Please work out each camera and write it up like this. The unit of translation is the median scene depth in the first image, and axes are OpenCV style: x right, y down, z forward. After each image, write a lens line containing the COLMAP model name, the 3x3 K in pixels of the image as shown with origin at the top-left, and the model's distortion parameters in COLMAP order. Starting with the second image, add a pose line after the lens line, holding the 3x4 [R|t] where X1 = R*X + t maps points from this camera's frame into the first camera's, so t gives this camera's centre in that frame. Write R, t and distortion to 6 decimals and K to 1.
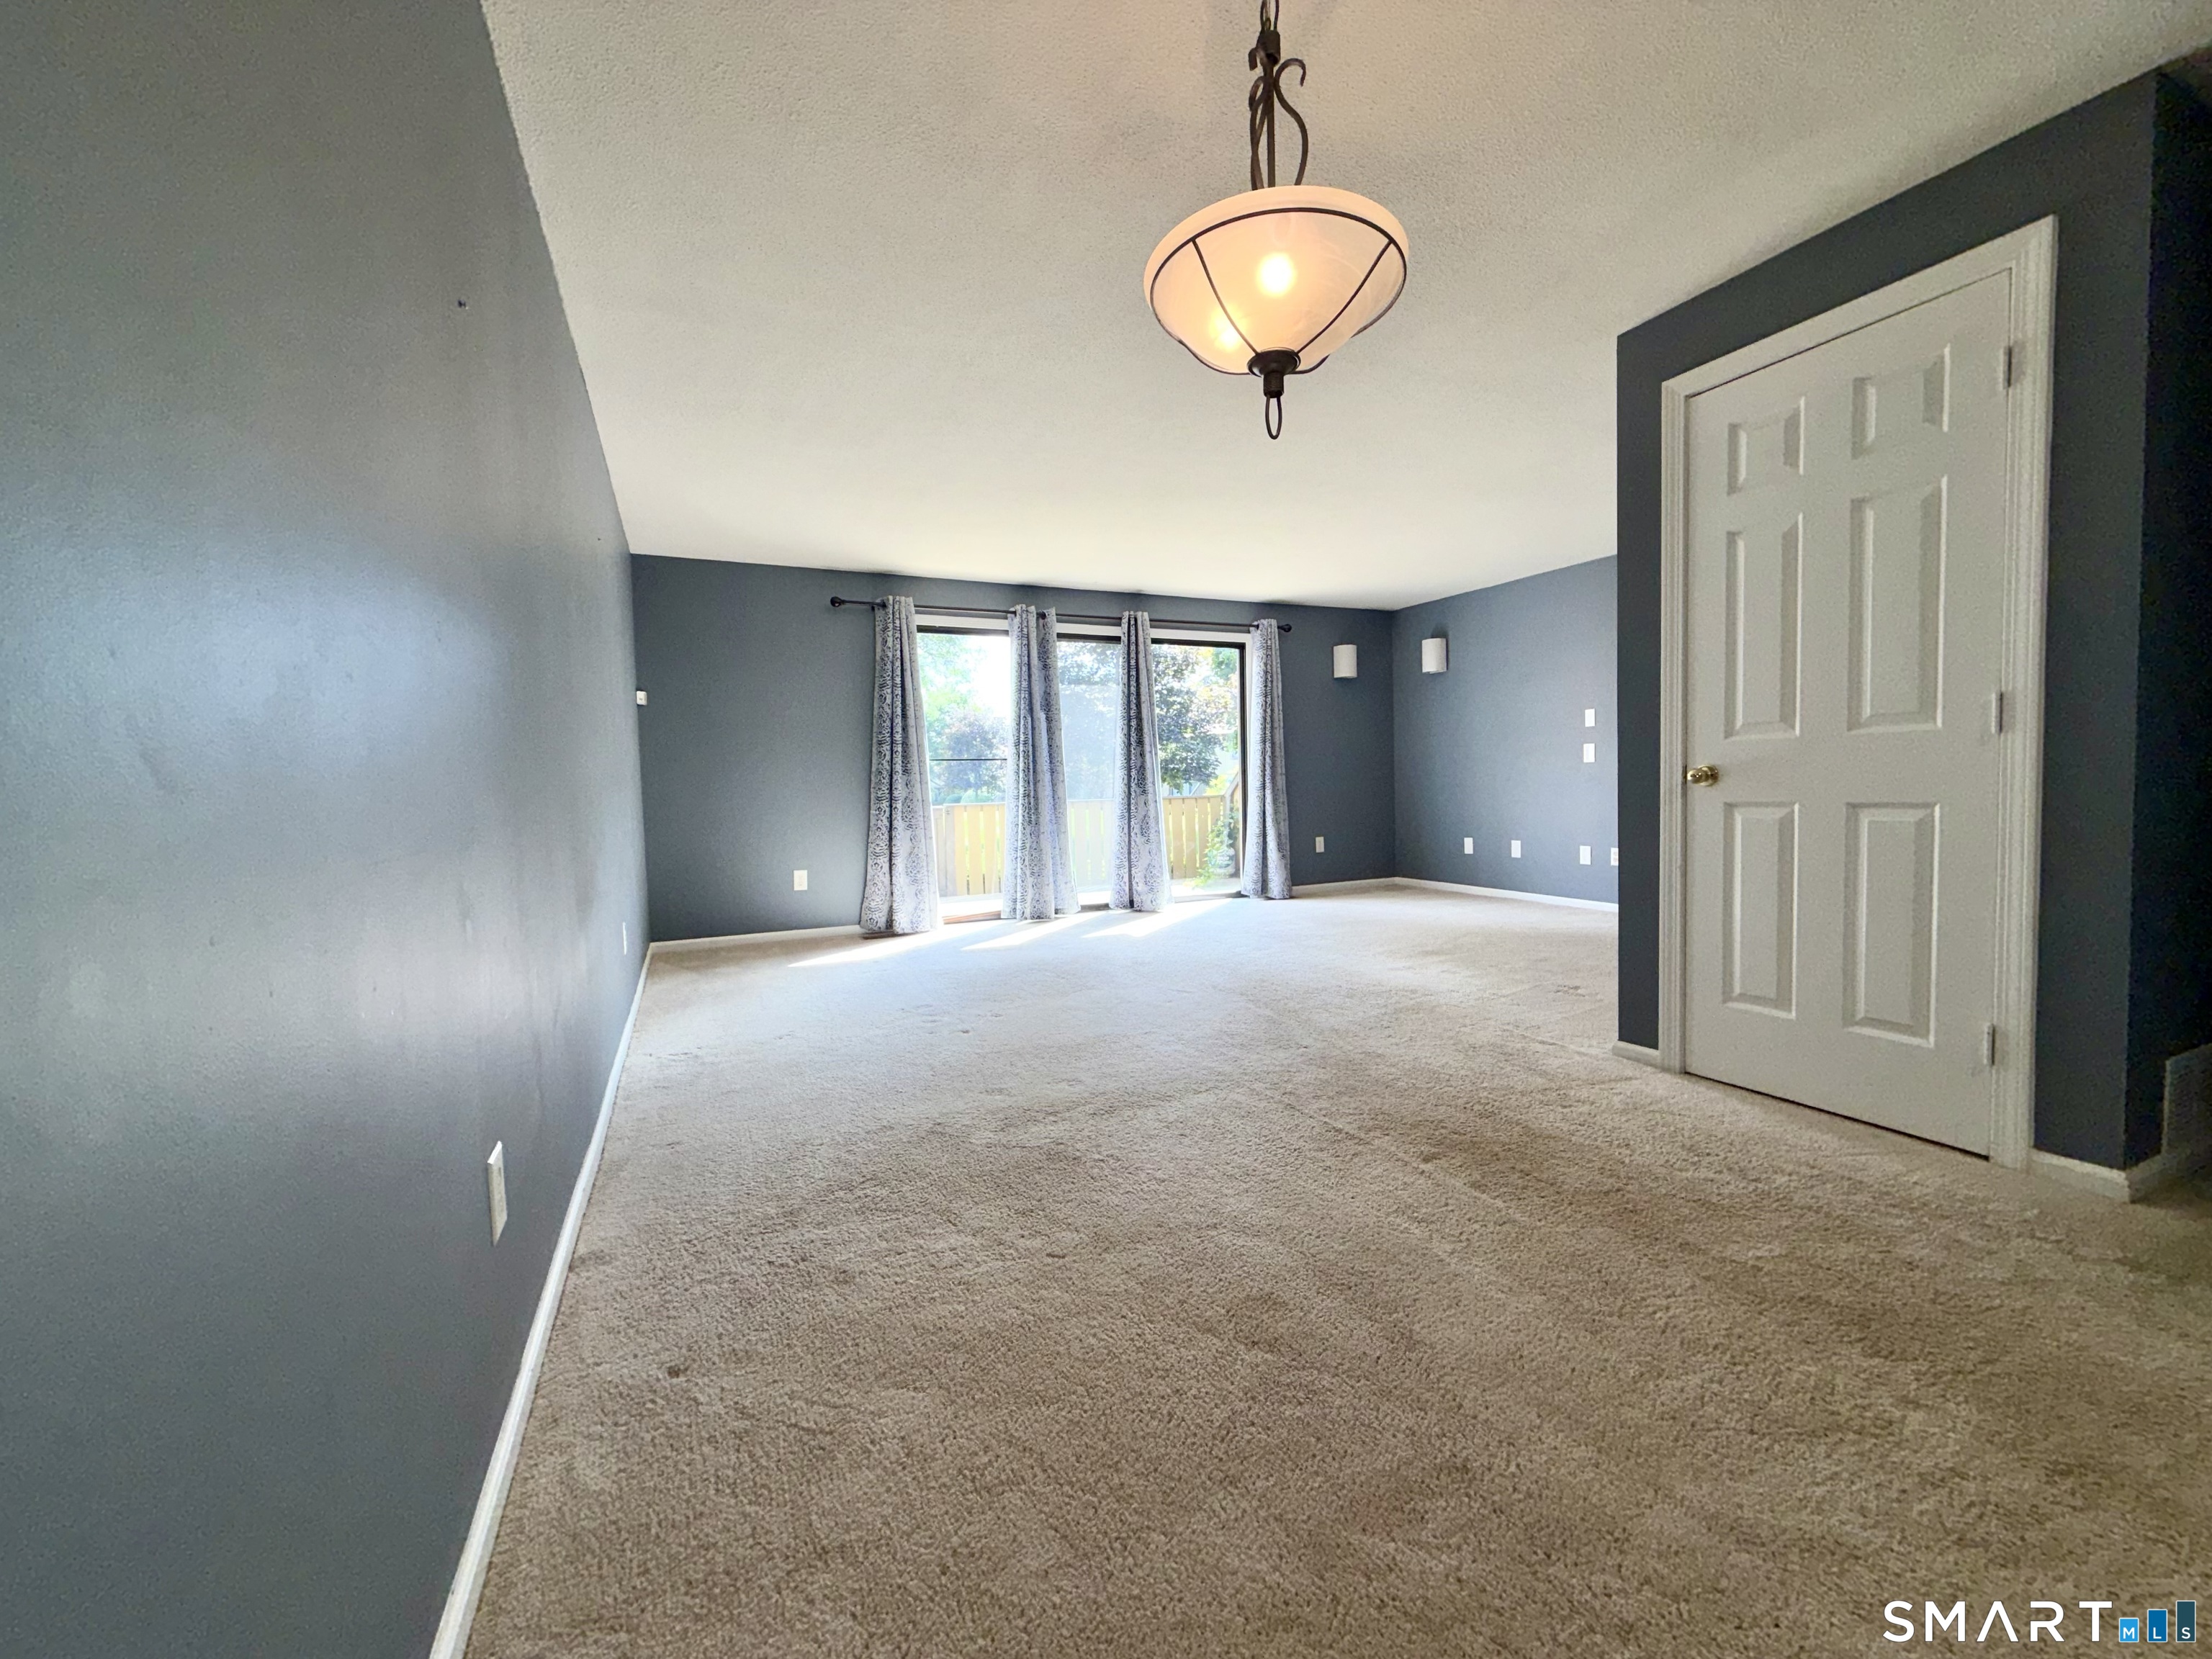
lens RADIAL K [[877.4, 0, 1106.0], [0, 877.4, 829.5], [0, 0, 1]] dist [-0.002903, 0.000020]
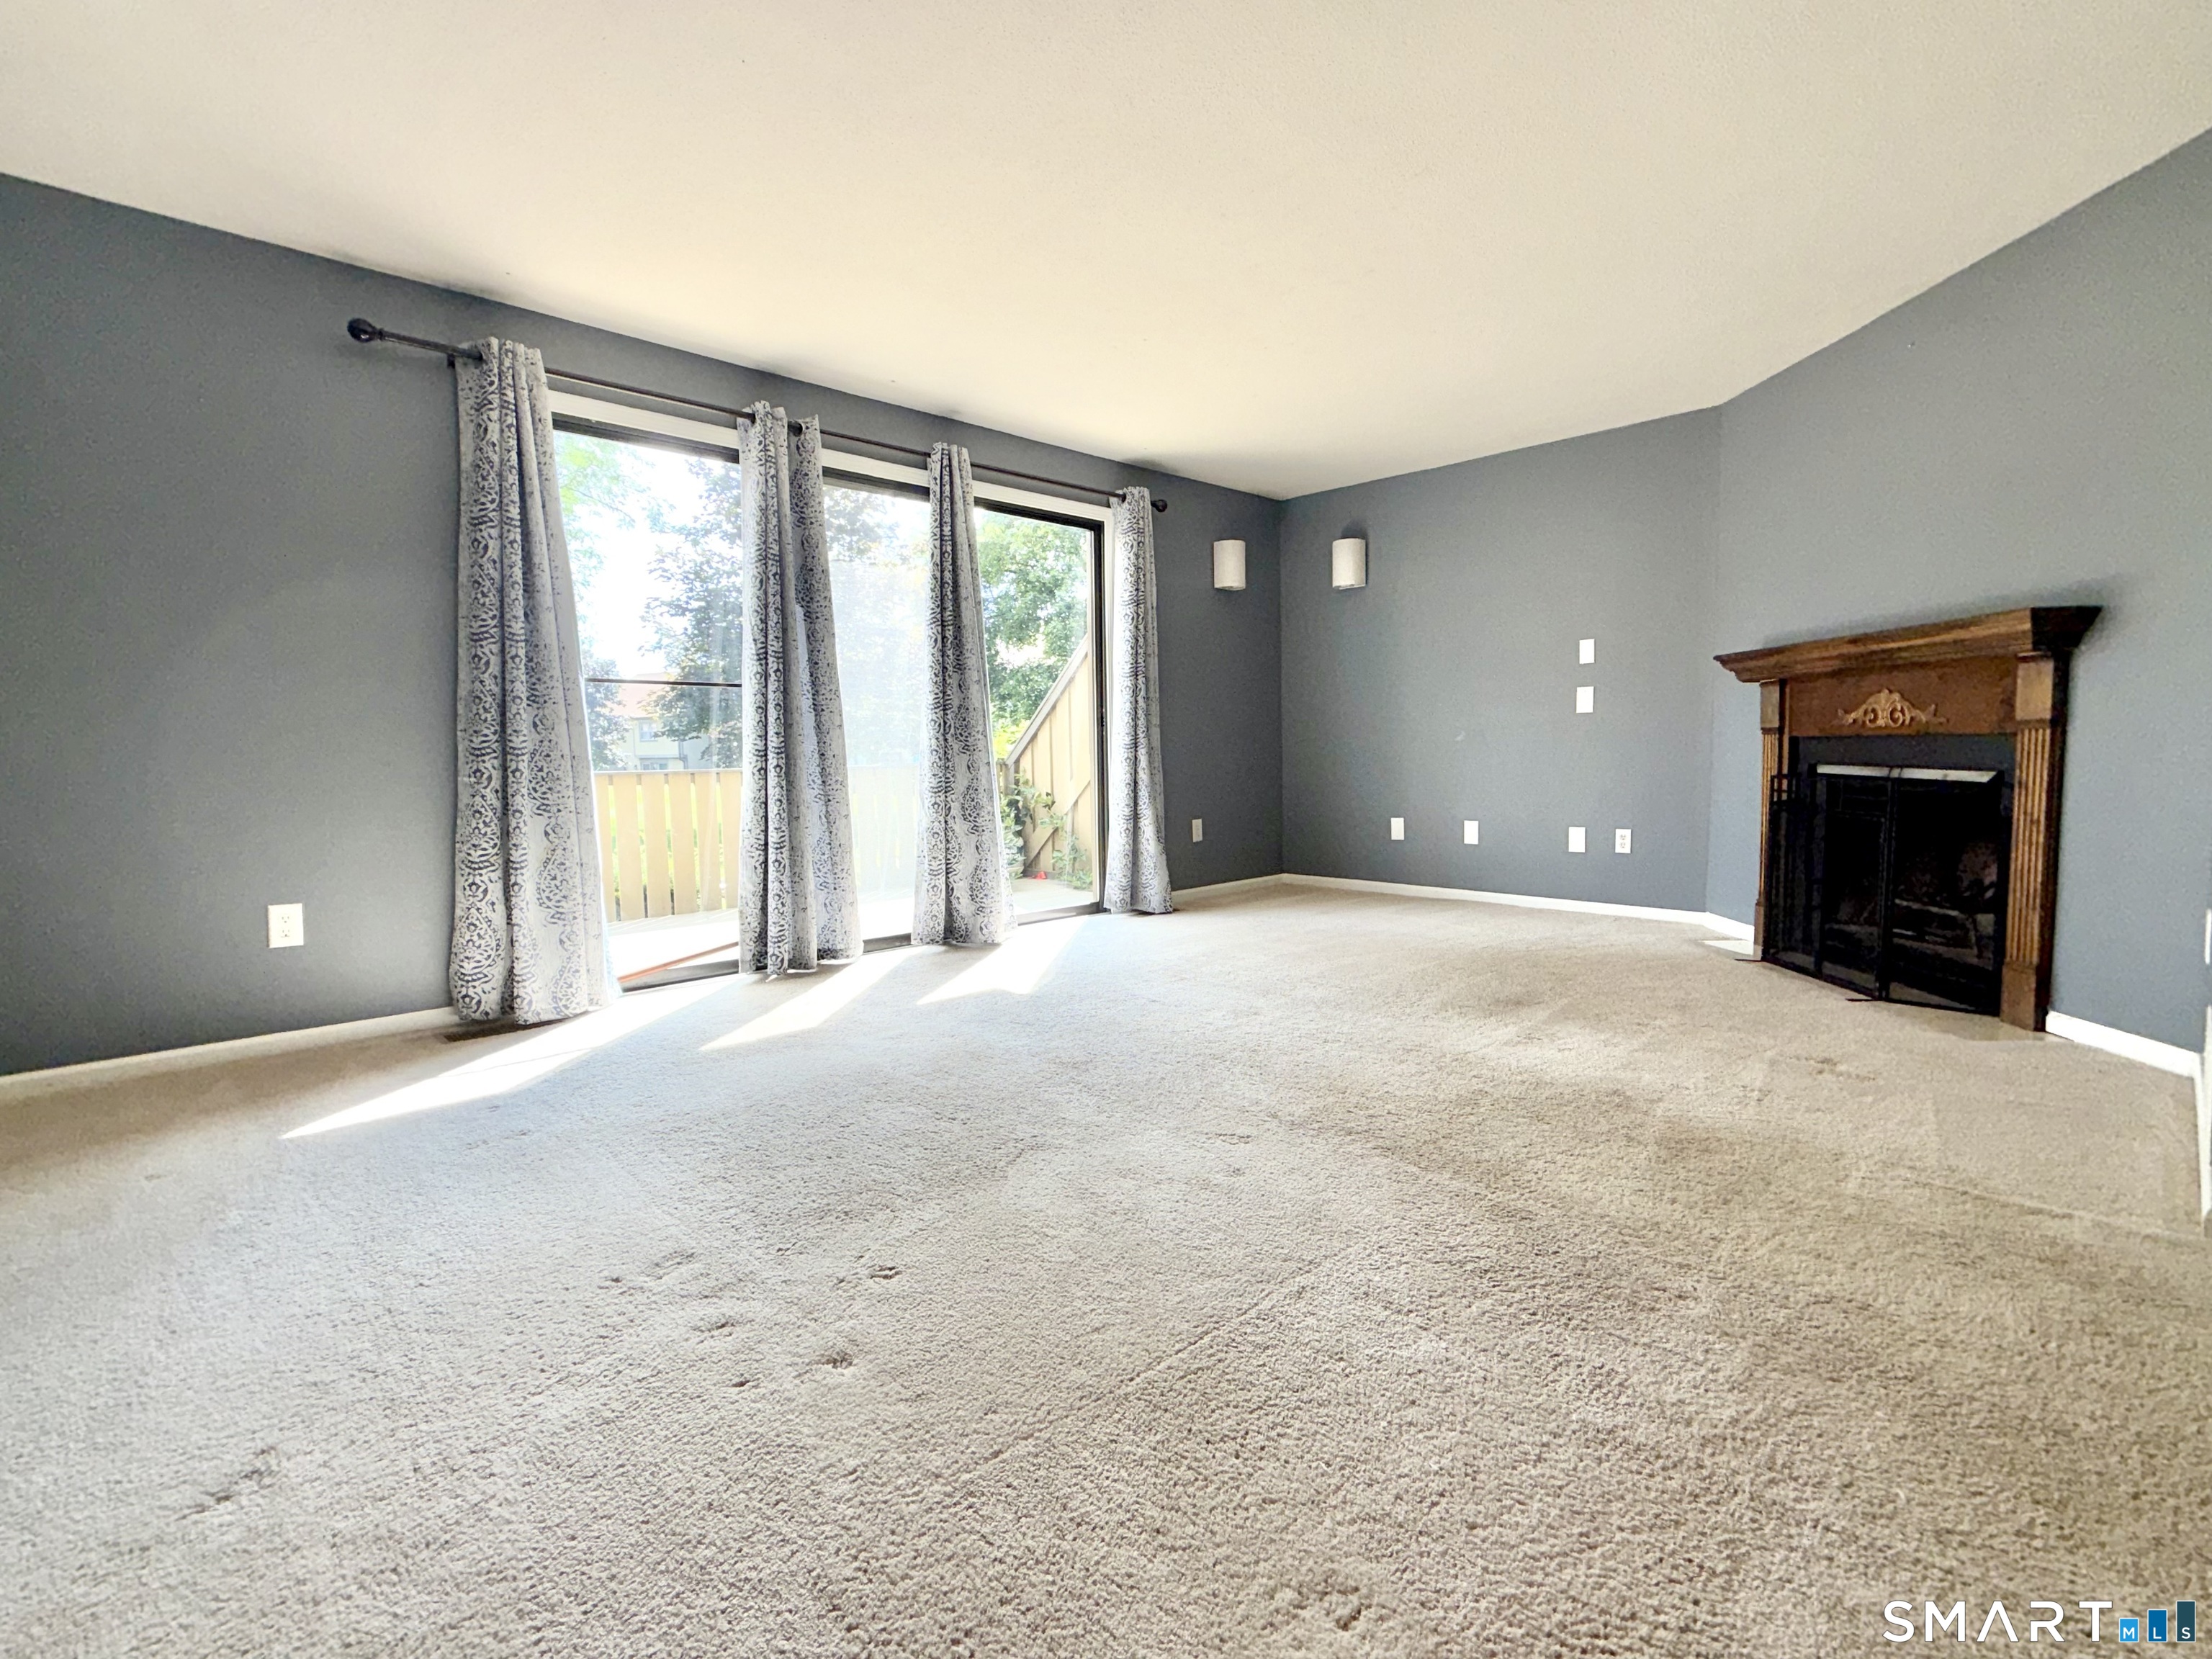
lens RADIAL K [[1031.6, 0, 1106.0], [0, 1031.6, 829.5], [0, 0, 1]] dist [0.001197, -0.000264]
pose [[0.943780, -0.015136, 0.330228, -0.103622], [0.009368, 0.999775, 0.019052, 0.000636], [-0.330442, -0.014887, 0.943709, 0.298670]]
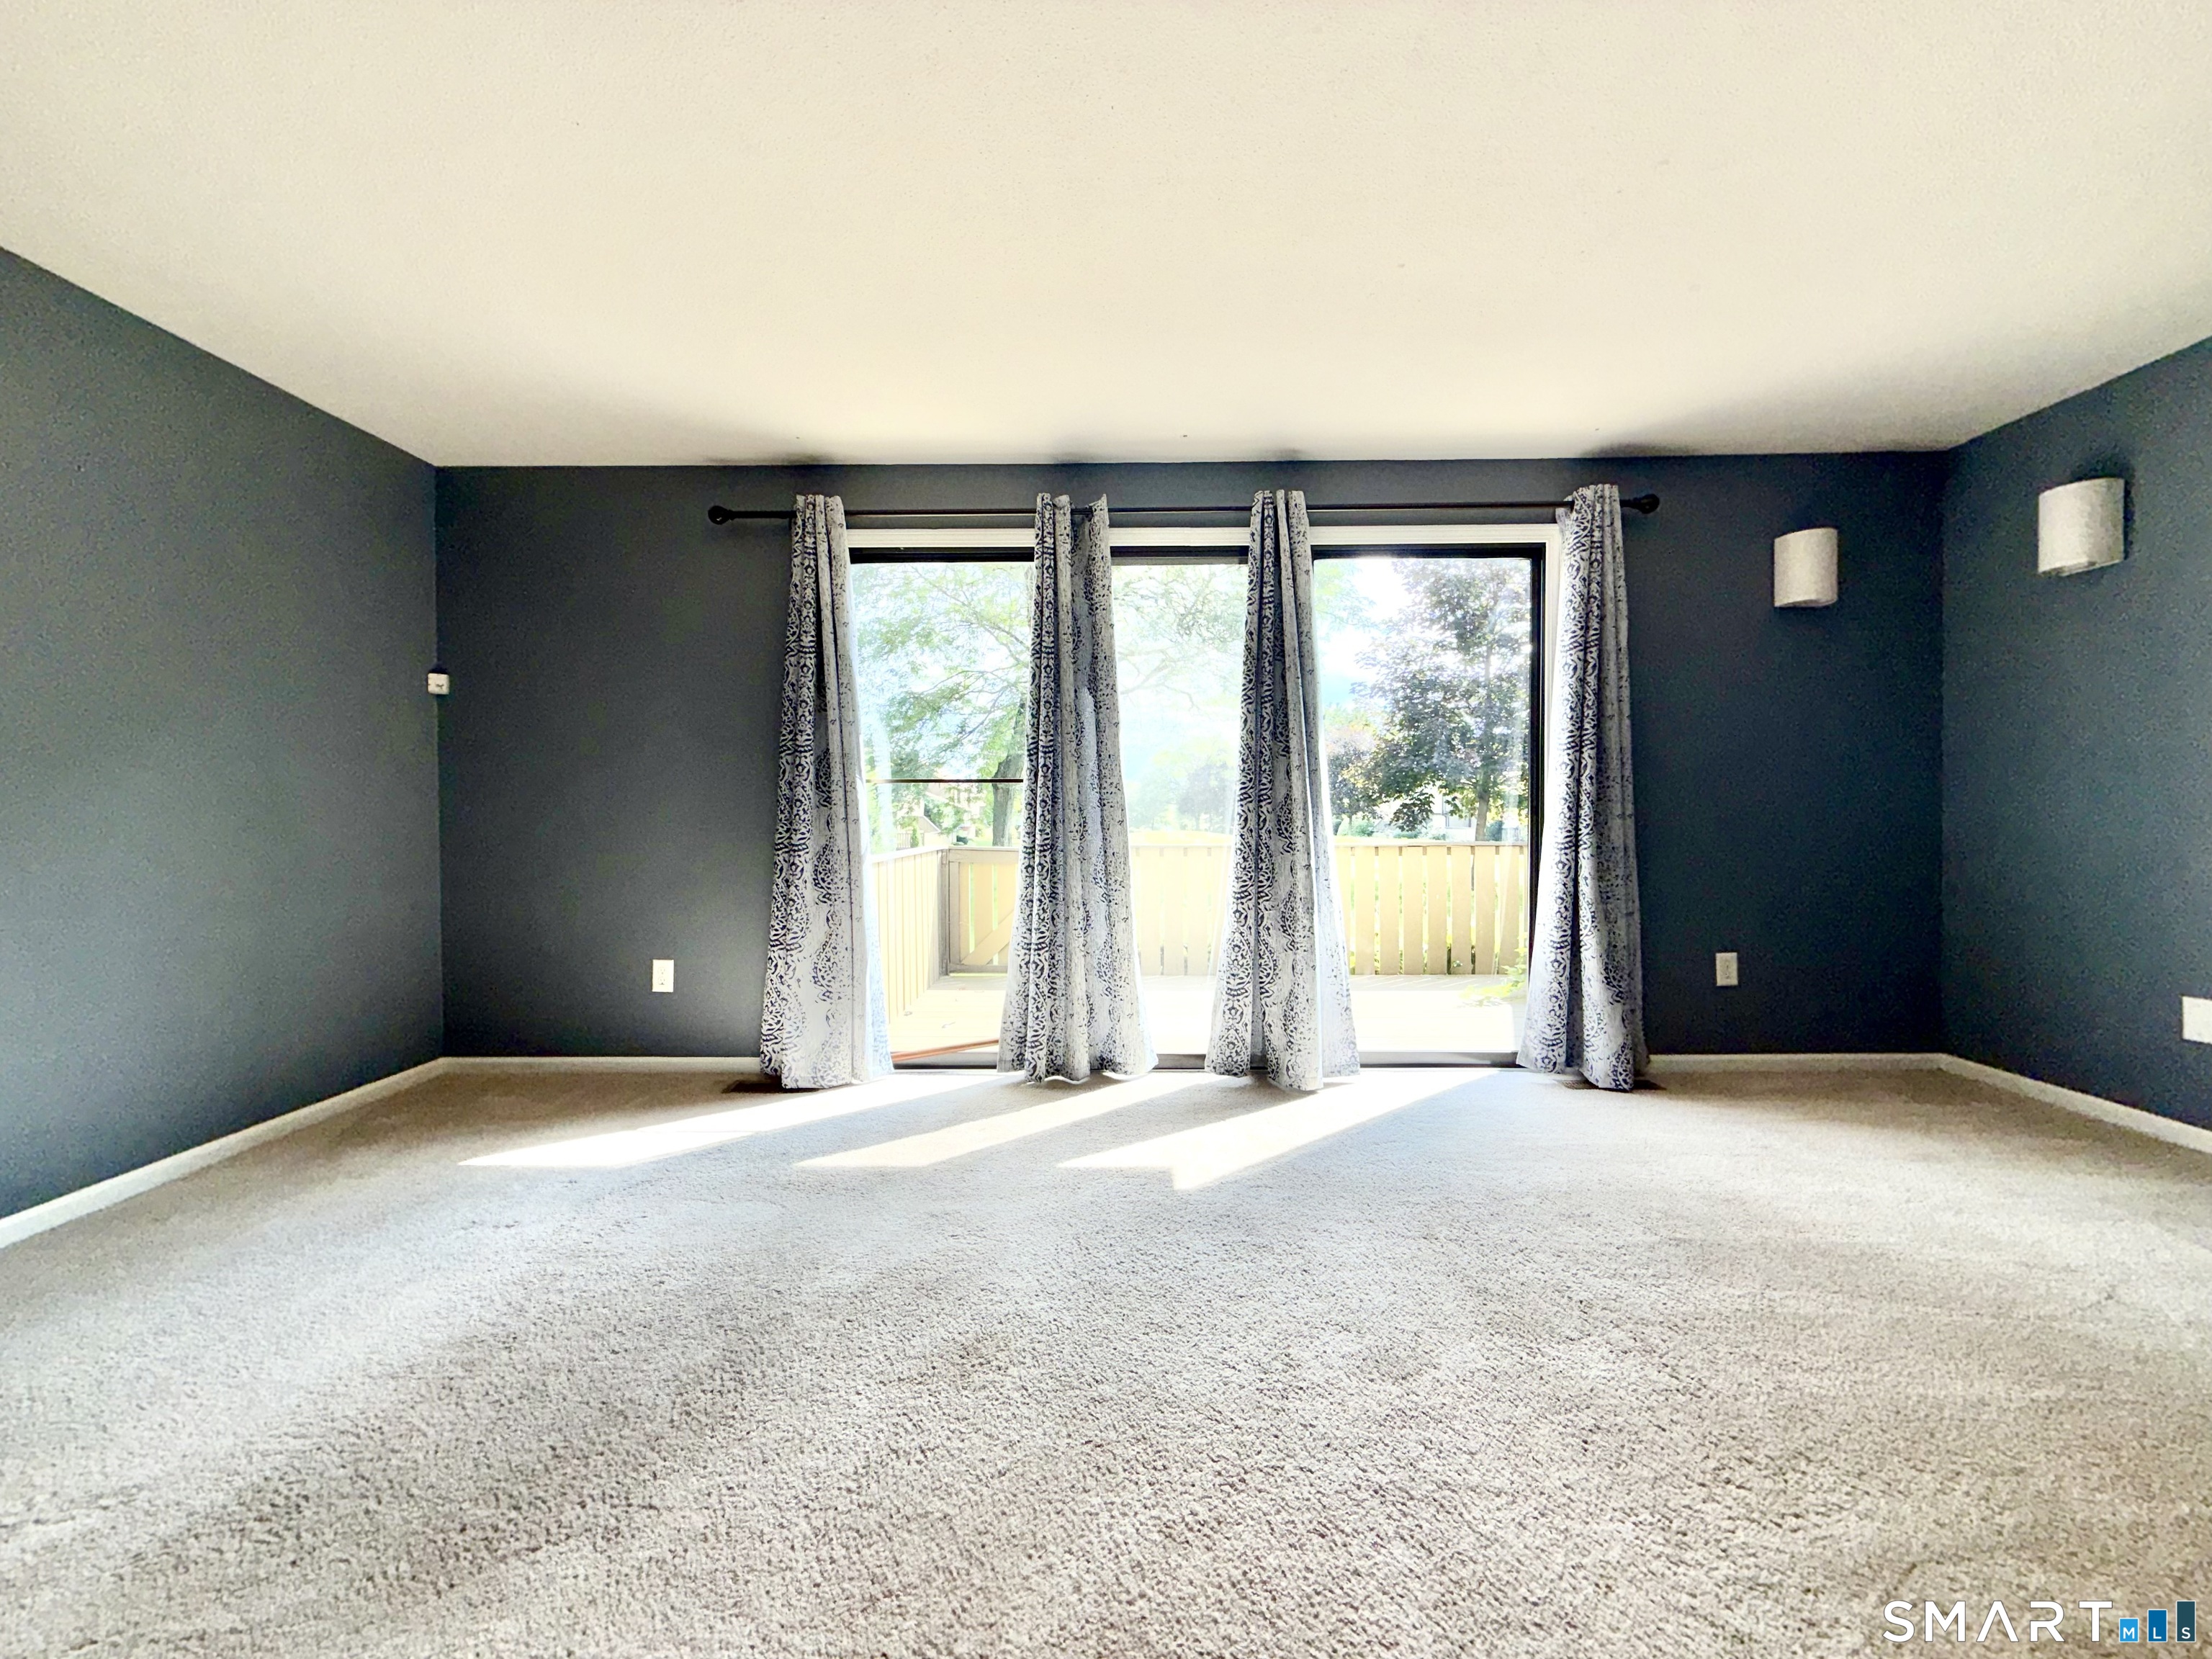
lens RADIAL K [[877.4, 0, 1106.0], [0, 877.4, 829.5], [0, 0, 1]] dist [-0.002903, 0.000020]
pose [[0.902812, 0.028835, -0.429067, 0.165799], [-0.040199, 0.999039, -0.017443, -0.040099], [0.428152, 0.032996, 0.903104, 0.505278]]
